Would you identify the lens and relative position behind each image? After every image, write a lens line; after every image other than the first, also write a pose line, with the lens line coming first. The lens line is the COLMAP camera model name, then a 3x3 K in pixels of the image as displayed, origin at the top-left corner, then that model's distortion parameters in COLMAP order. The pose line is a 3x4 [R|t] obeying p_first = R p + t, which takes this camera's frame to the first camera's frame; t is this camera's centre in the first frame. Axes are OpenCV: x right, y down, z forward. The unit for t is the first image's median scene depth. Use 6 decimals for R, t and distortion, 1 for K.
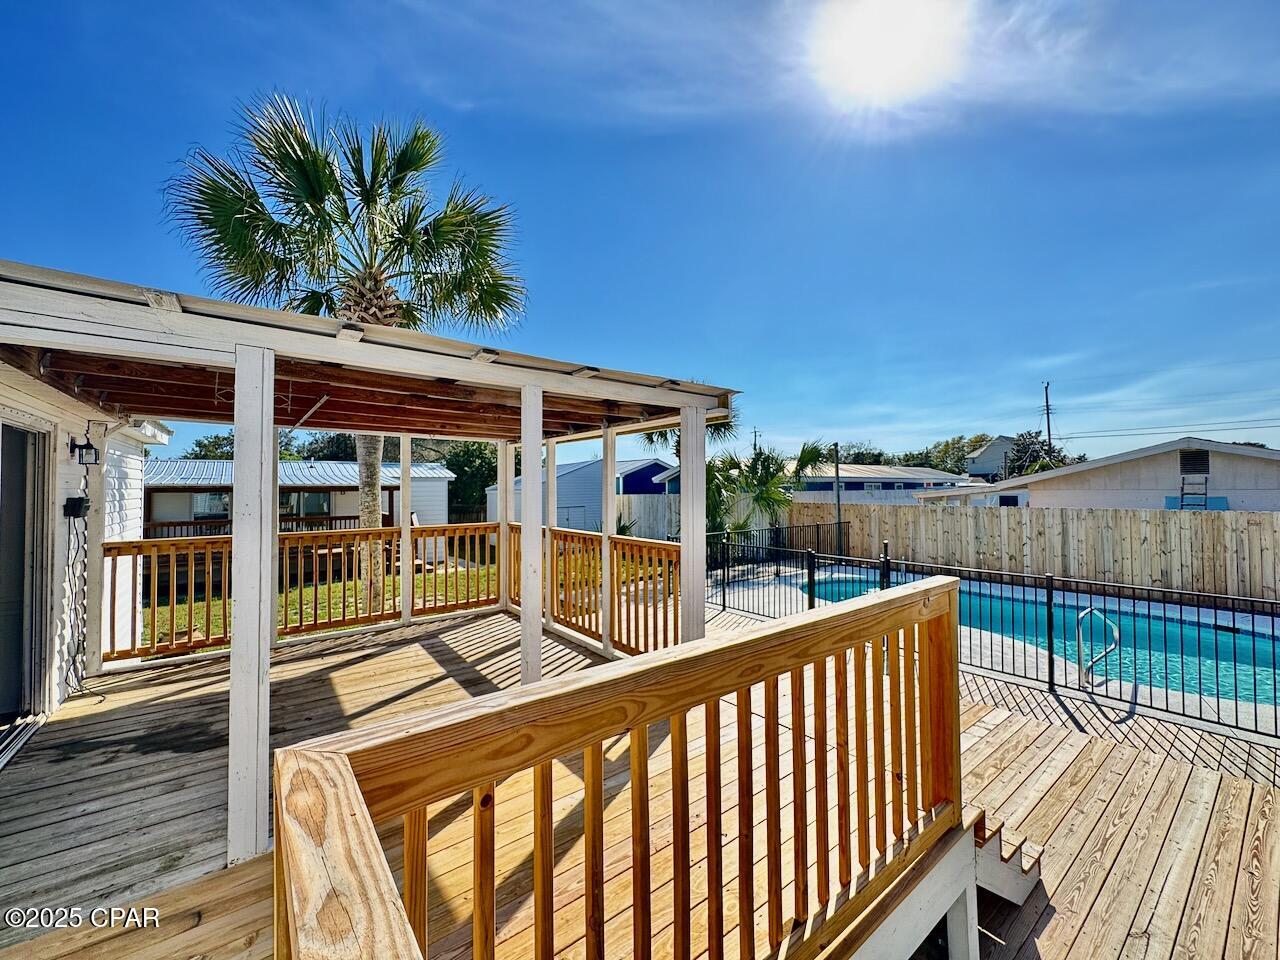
lens RADIAL K [[515.1, 0, 647.5], [0, 515.1, 483.8], [0, 0, 1]] dist [-0.004748, 0.001025]
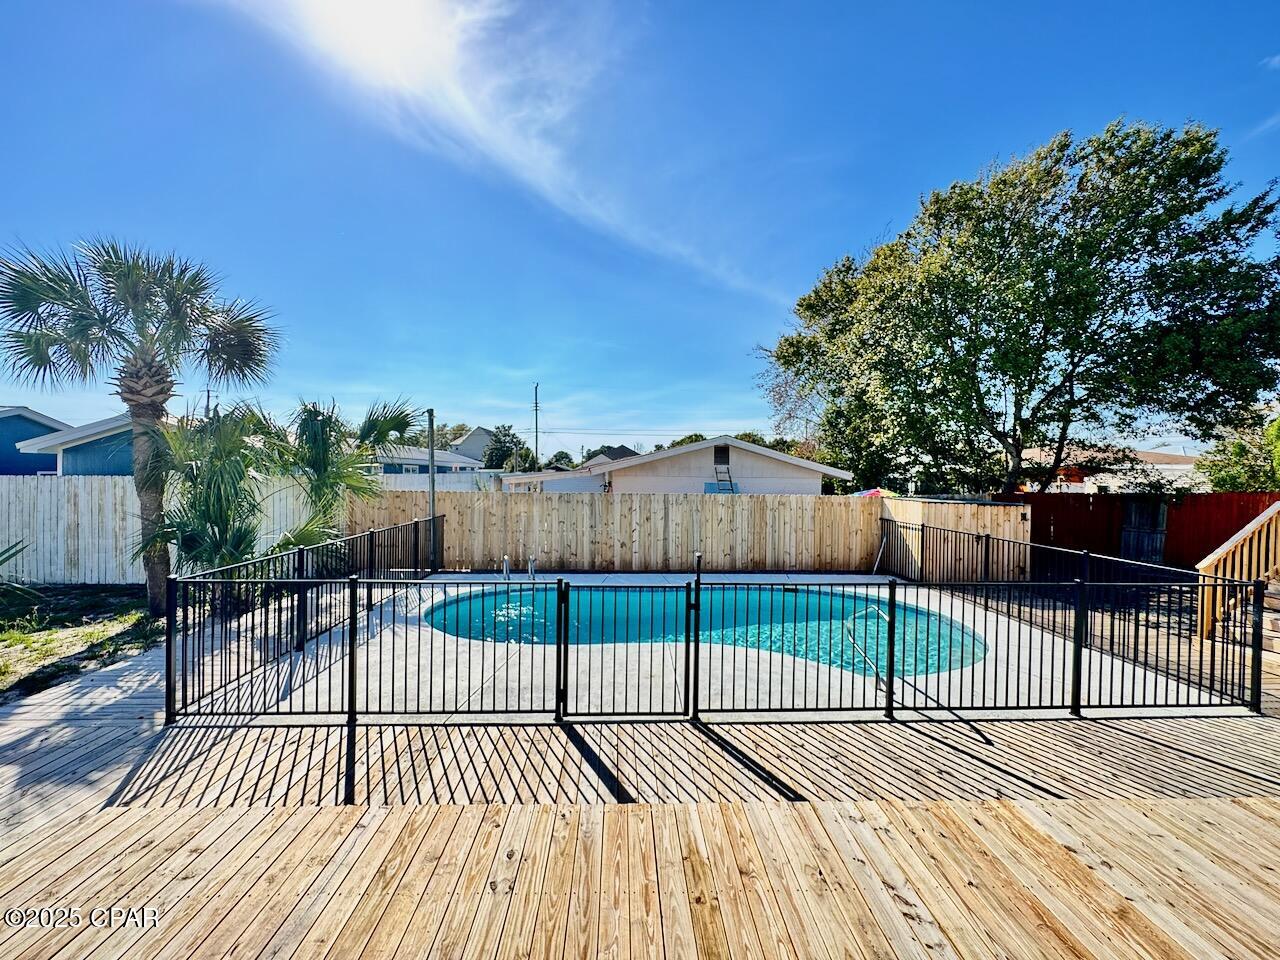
lens RADIAL K [[515.1, 0, 647.9], [0, 515.1, 452.2], [0, 0, 1]] dist [-0.004748, 0.001025]
pose [[0.588063, 0.048693, 0.807348, -0.068904], [-0.024999, 0.998803, -0.042031, 0.006867], [-0.808429, 0.004534, 0.588576, 0.387441]]
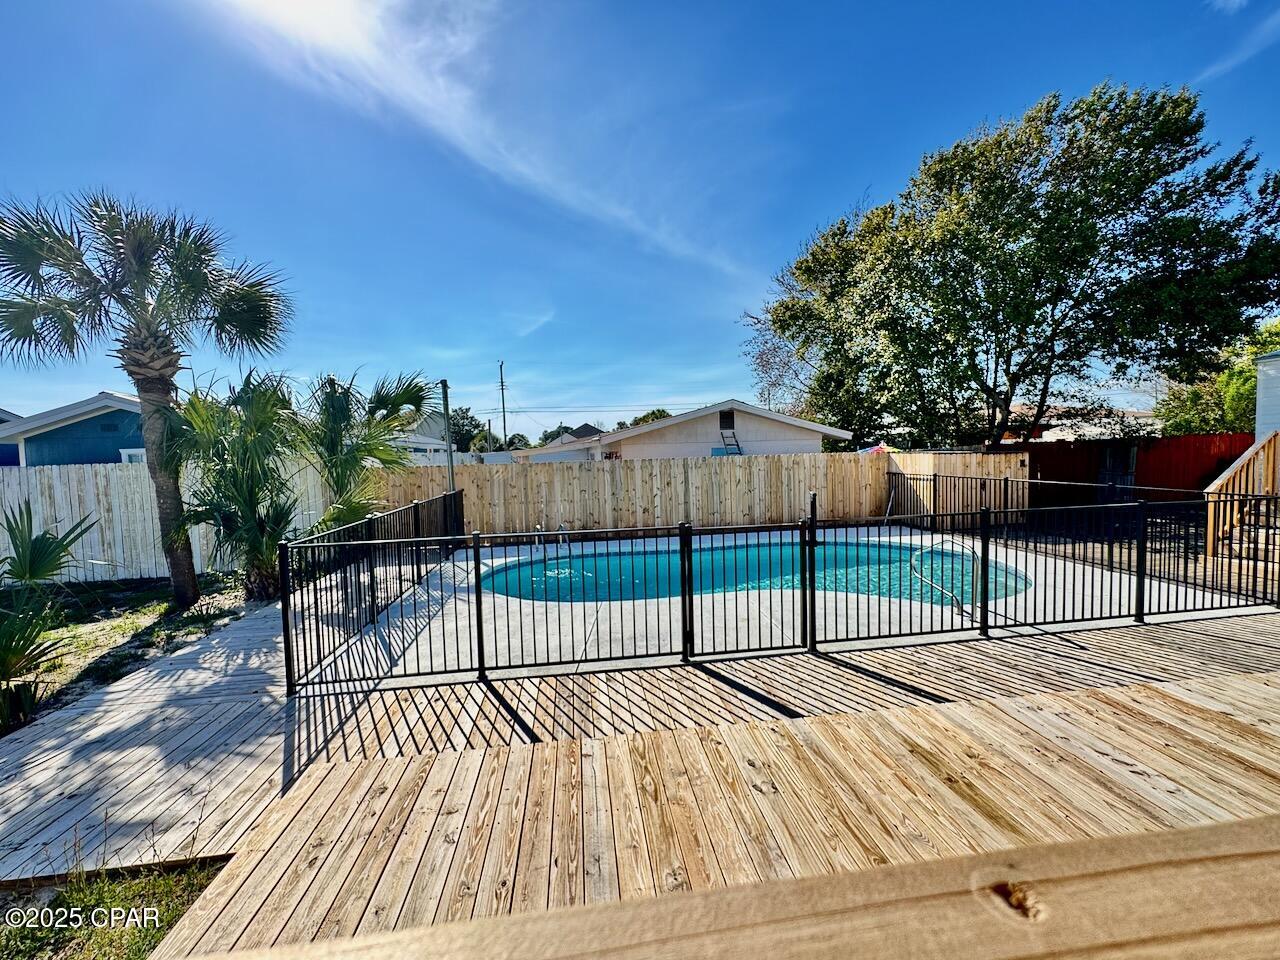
lens RADIAL K [[515.1, 0, 650.2], [0, 515.1, 454.8], [0, 0, 1]] dist [-0.004748, 0.001025]
pose [[0.516770, -0.014063, 0.856009, -0.136895], [0.018289, 0.999818, 0.005384, 0.031928], [-0.855929, 0.012874, 0.516933, 0.486052]]
